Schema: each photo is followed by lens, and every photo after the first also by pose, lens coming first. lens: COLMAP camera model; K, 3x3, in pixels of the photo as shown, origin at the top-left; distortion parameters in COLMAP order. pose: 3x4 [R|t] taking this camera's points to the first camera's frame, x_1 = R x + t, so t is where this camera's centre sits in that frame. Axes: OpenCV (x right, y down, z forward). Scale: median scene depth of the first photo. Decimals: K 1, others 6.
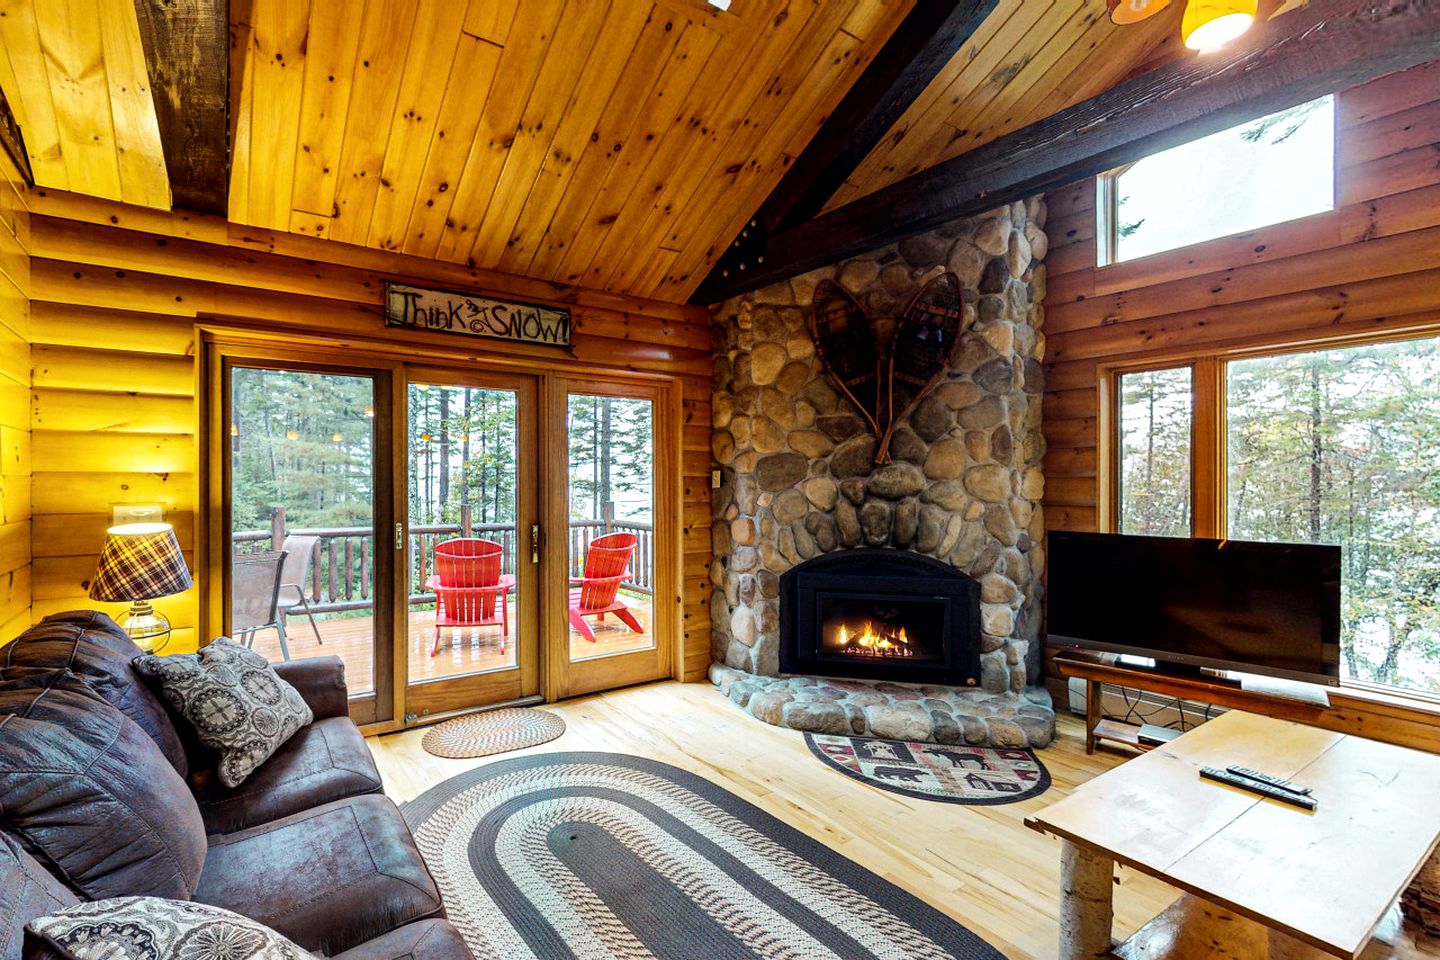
lens RADIAL K [[676.8, 0, 707.1], [0, 676.8, 481.6], [0, 0, 1]] dist [-0.001548, -0.000359]
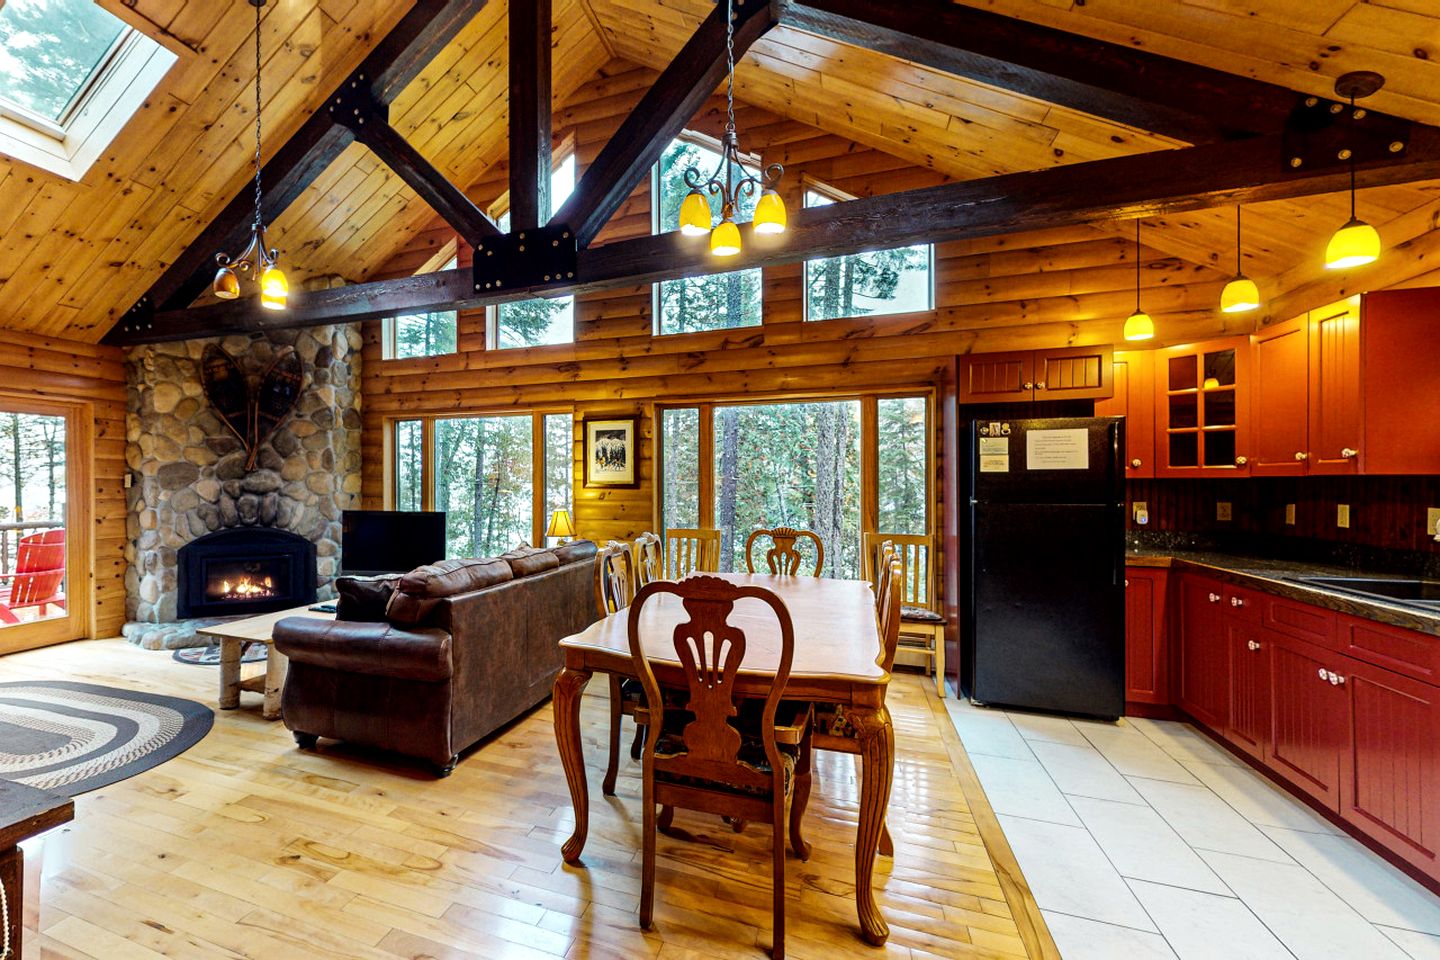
lens RADIAL K [[676.8, 0, 731.5], [0, 676.8, 479.9], [0, 0, 1]] dist [-0.001548, -0.000359]
pose [[0.848423, -0.002778, 0.529312, 0.351277], [0.002507, 0.999996, 0.001231, -0.004599], [-0.529314, 0.000282, 0.848426, -0.819207]]
